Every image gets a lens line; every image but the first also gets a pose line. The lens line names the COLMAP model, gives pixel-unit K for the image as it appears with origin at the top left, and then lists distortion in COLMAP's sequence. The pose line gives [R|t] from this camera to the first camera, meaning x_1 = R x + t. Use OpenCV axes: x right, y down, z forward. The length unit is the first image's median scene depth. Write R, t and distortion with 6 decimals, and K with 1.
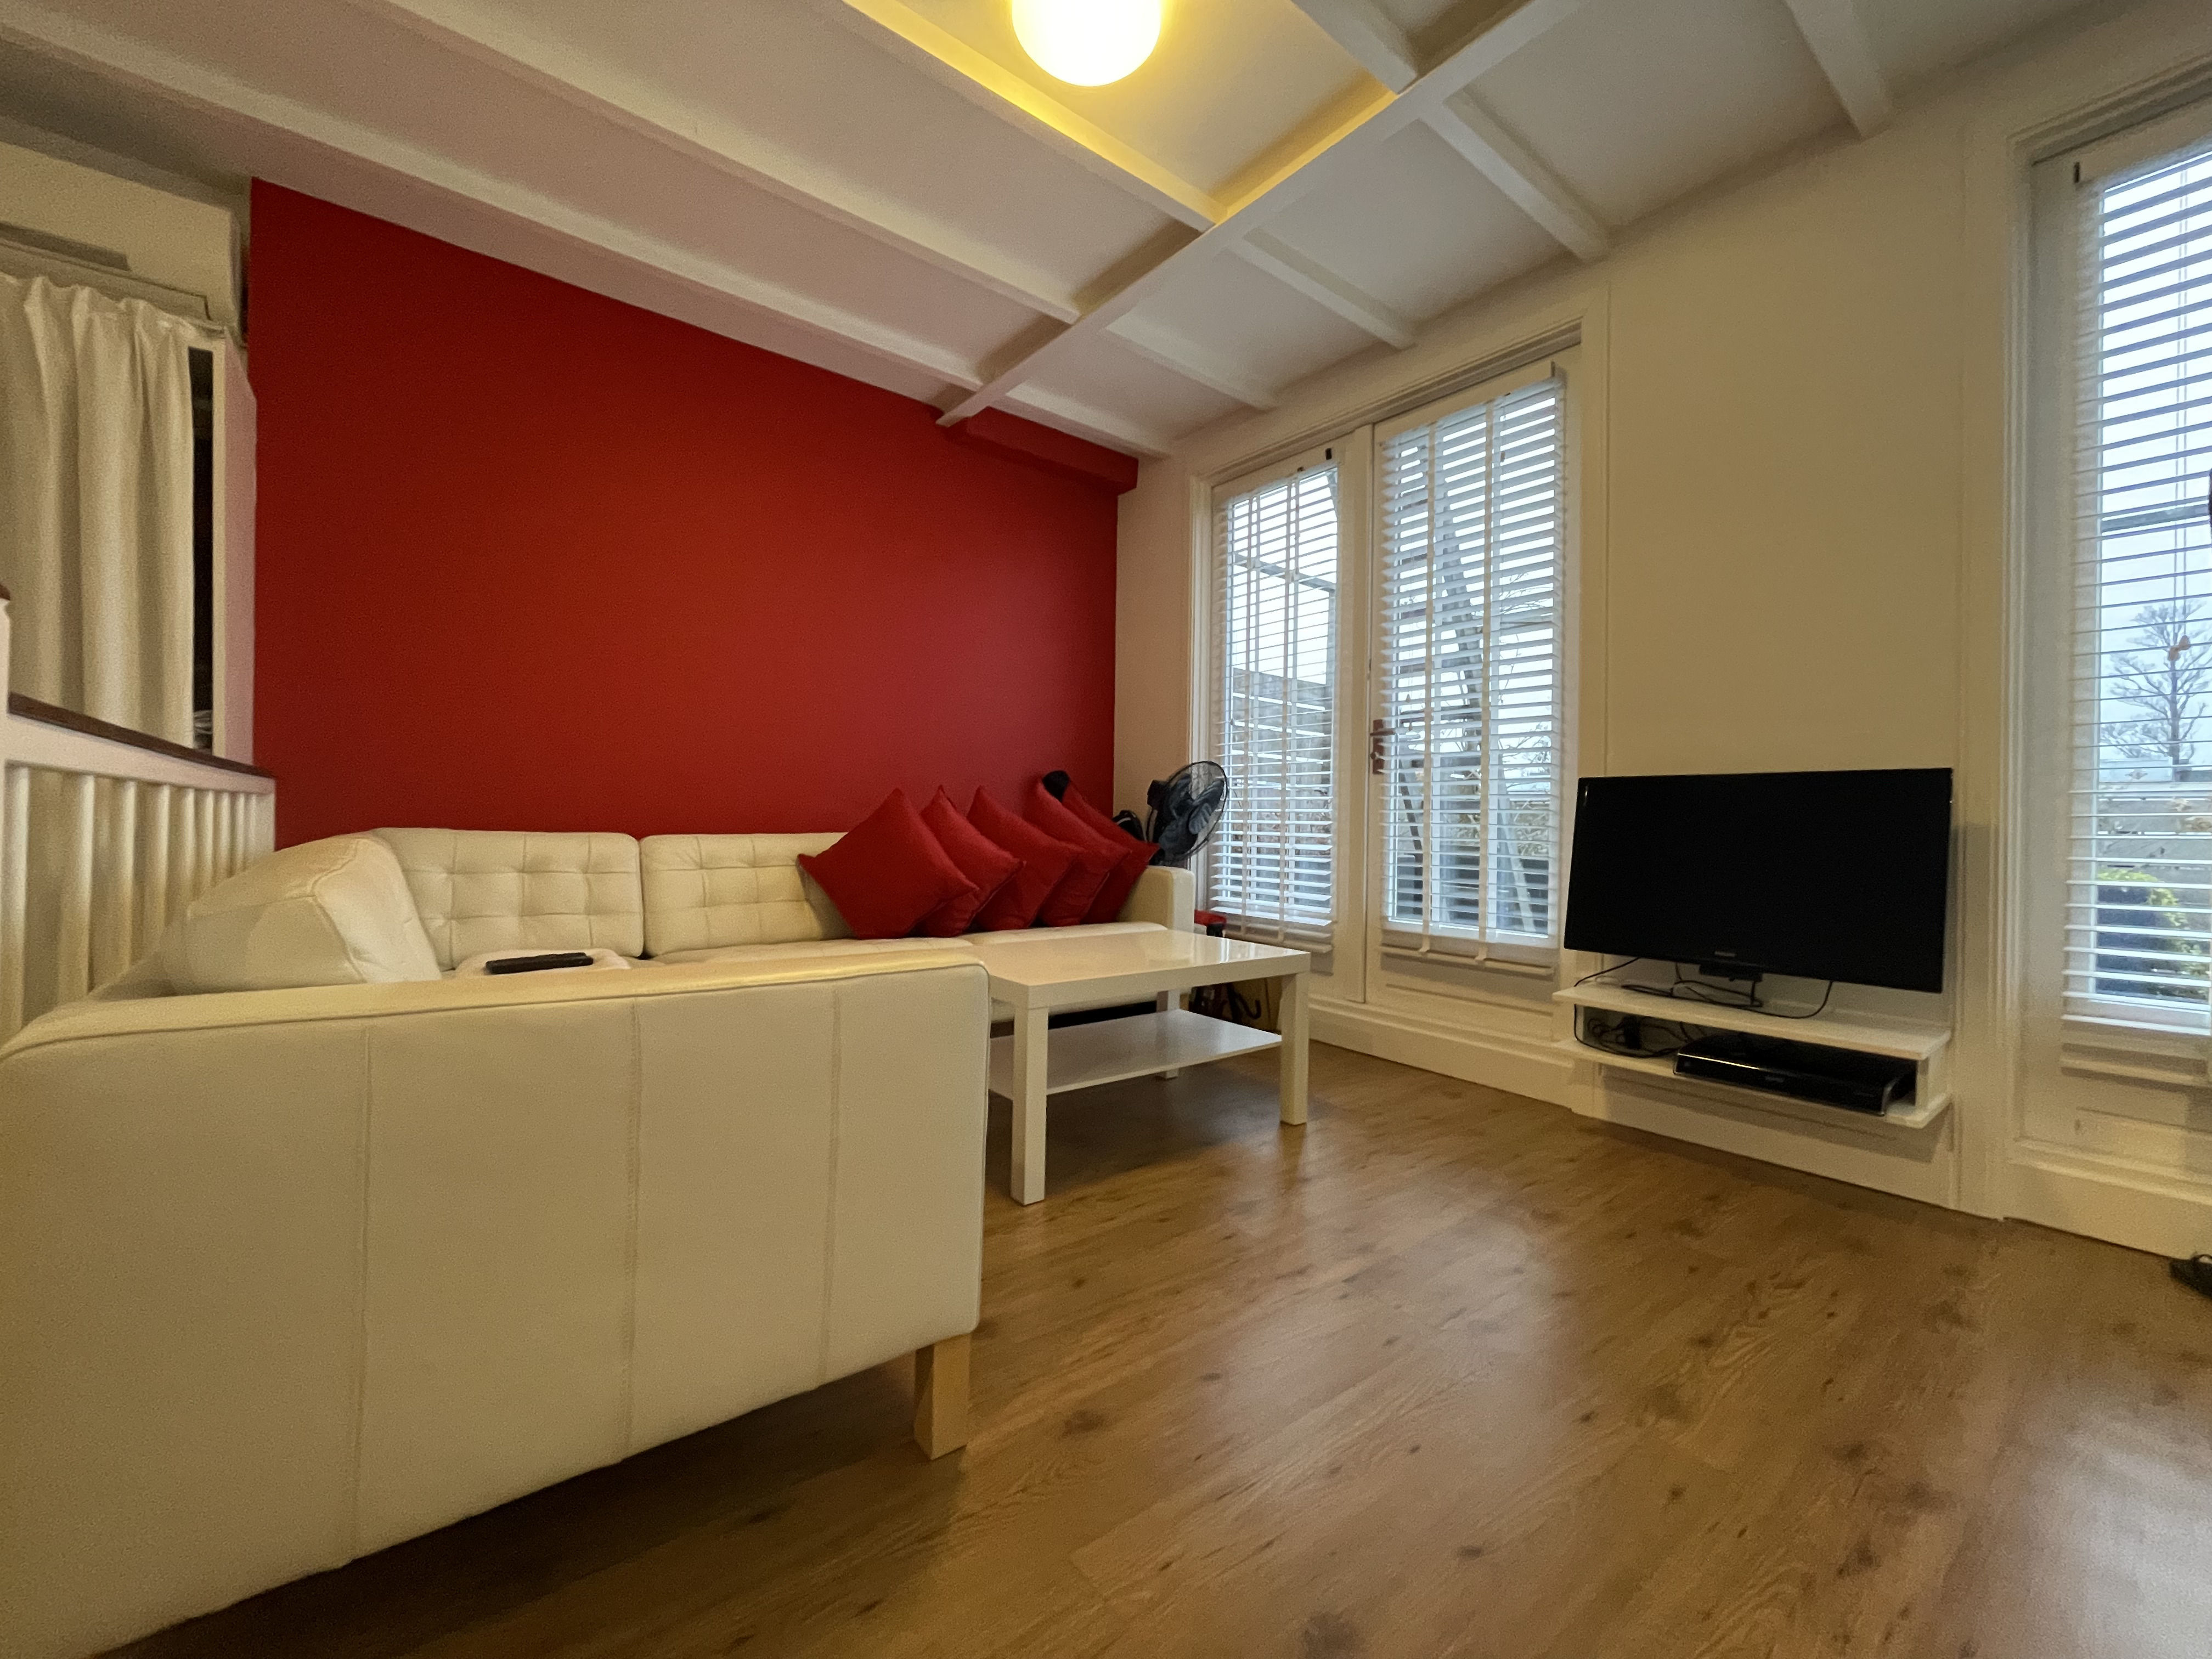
lens RADIAL K [[896.8, 0, 1096.7], [0, 896.8, 821.2], [0, 0, 1]] dist [-0.001772, 0.000130]
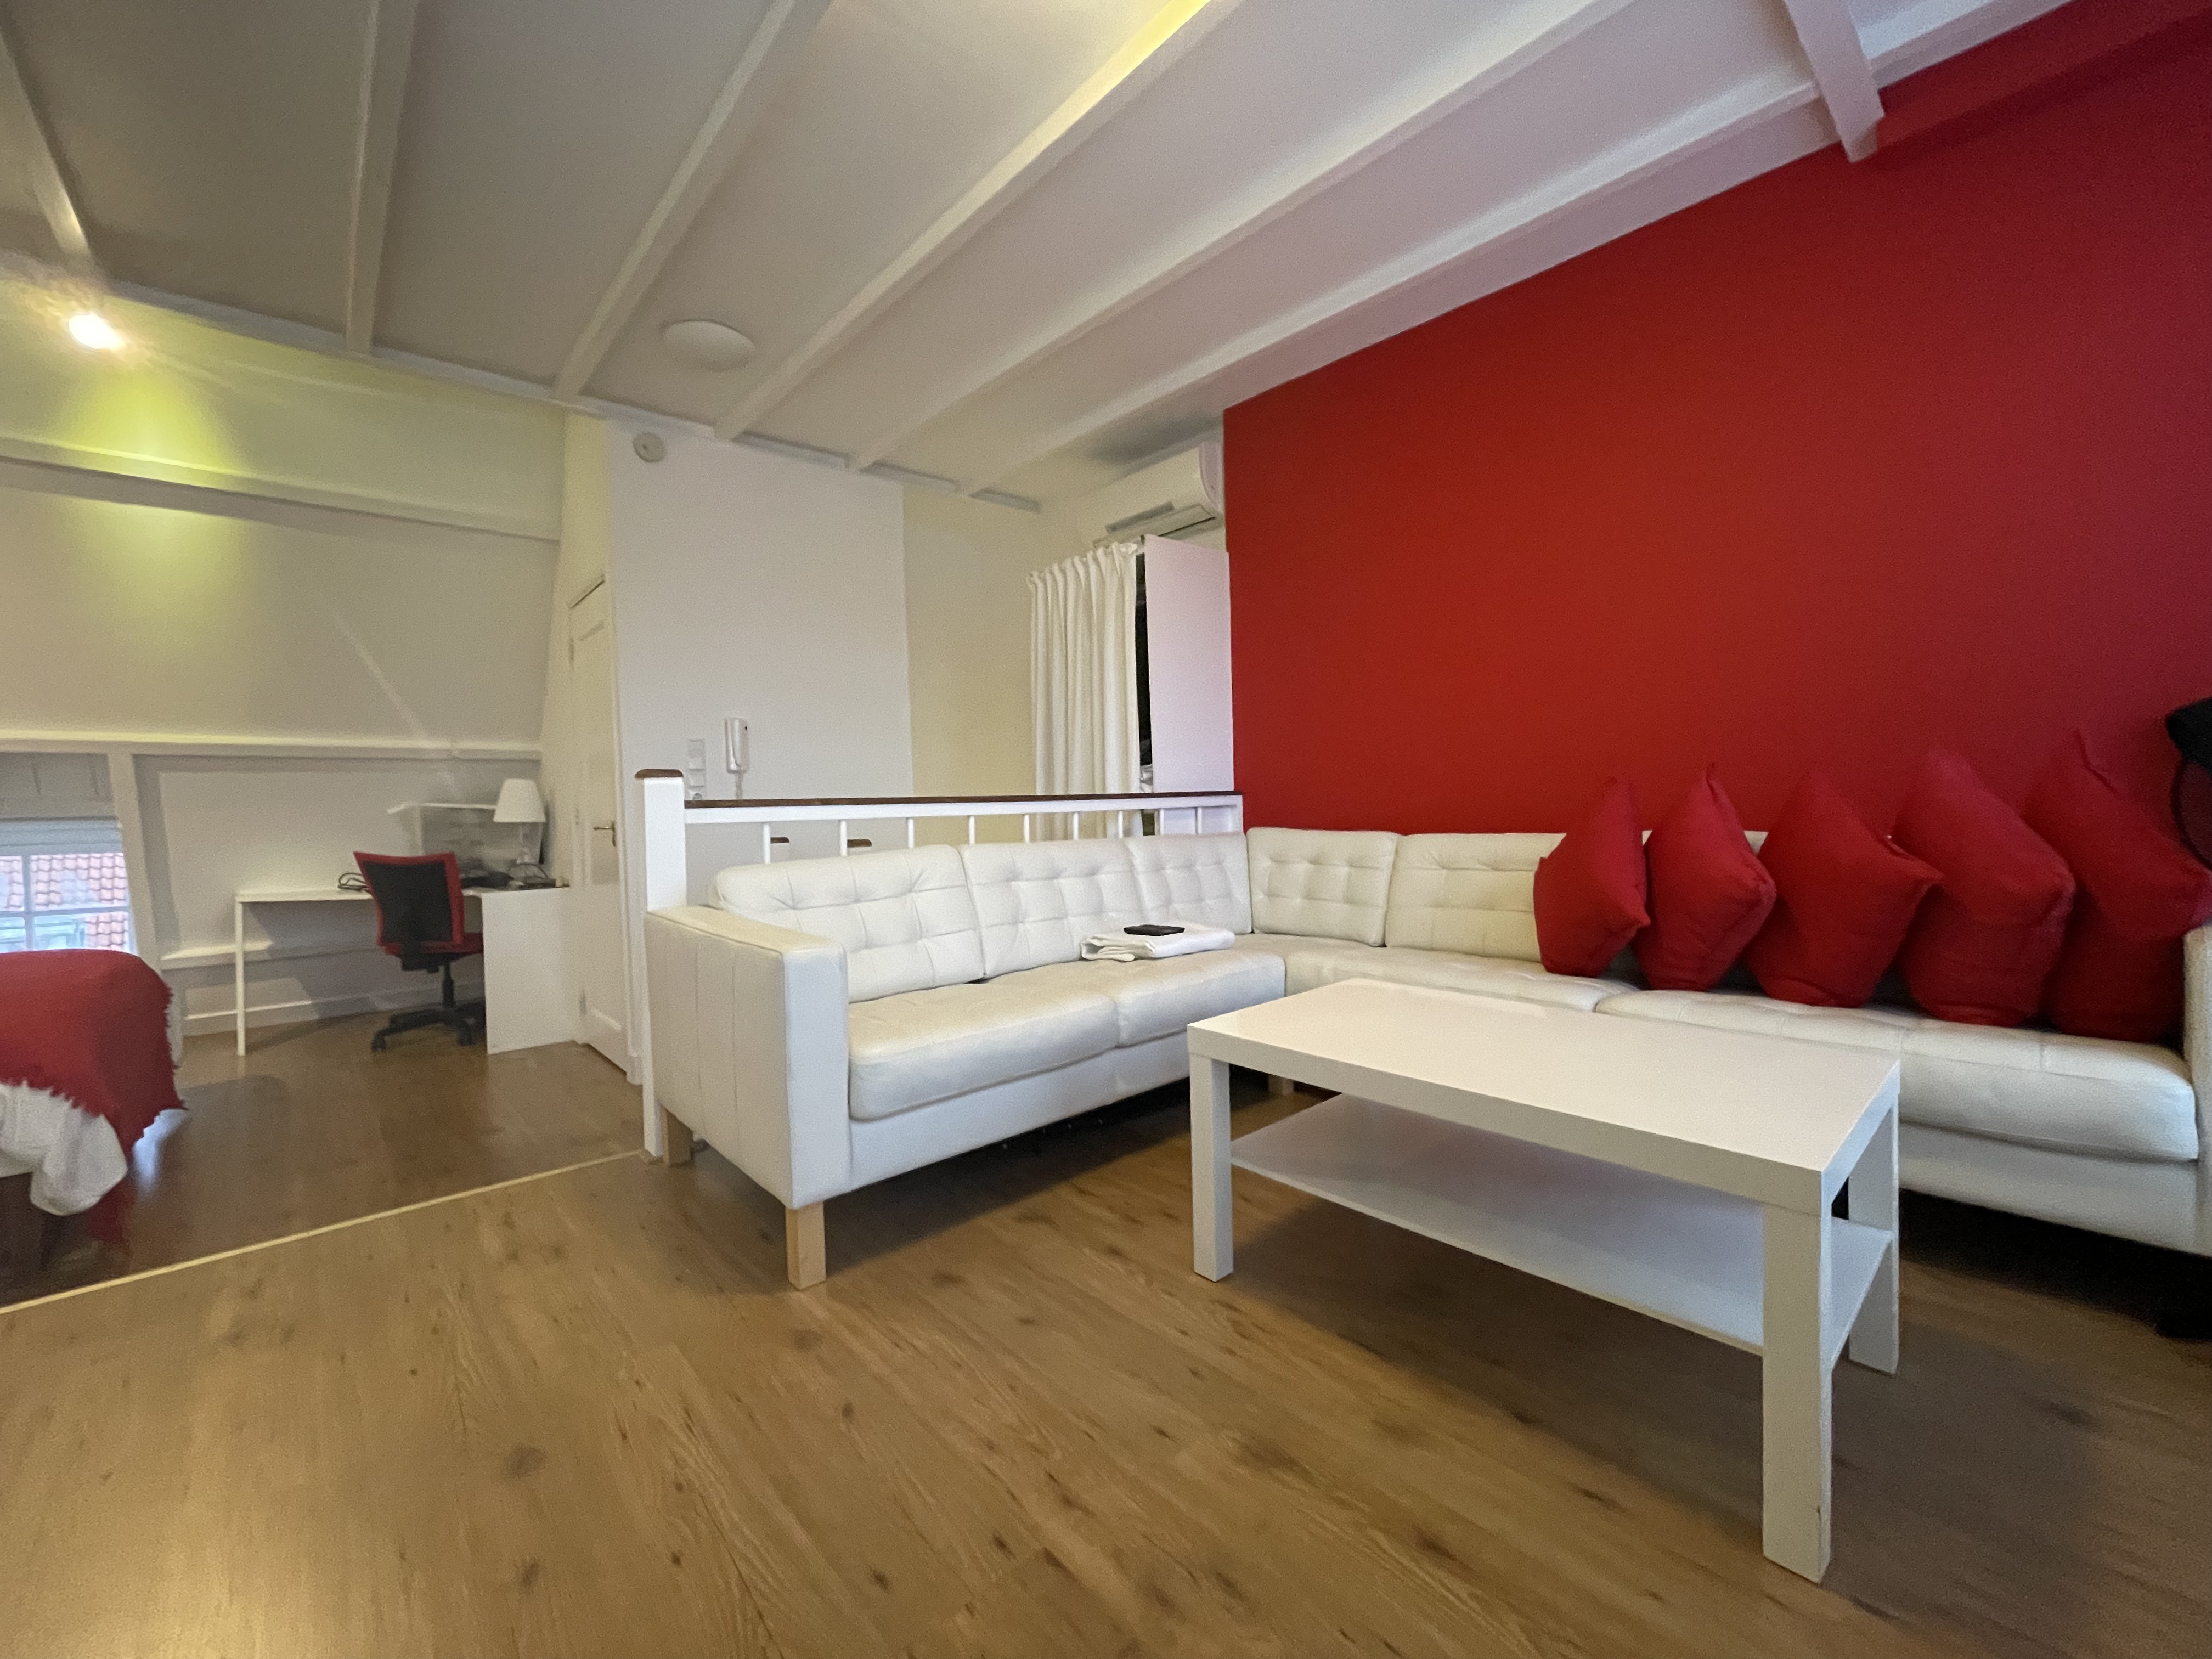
lens RADIAL K [[896.8, 0, 1096.7], [0, 896.8, 821.2], [0, 0, 1]] dist [-0.001772, 0.000130]
pose [[0.067657, 0.005682, -0.997692, 0.603405], [0.029130, 0.999546, 0.007668, -0.020163], [0.997283, -0.029581, 0.067461, 0.650096]]
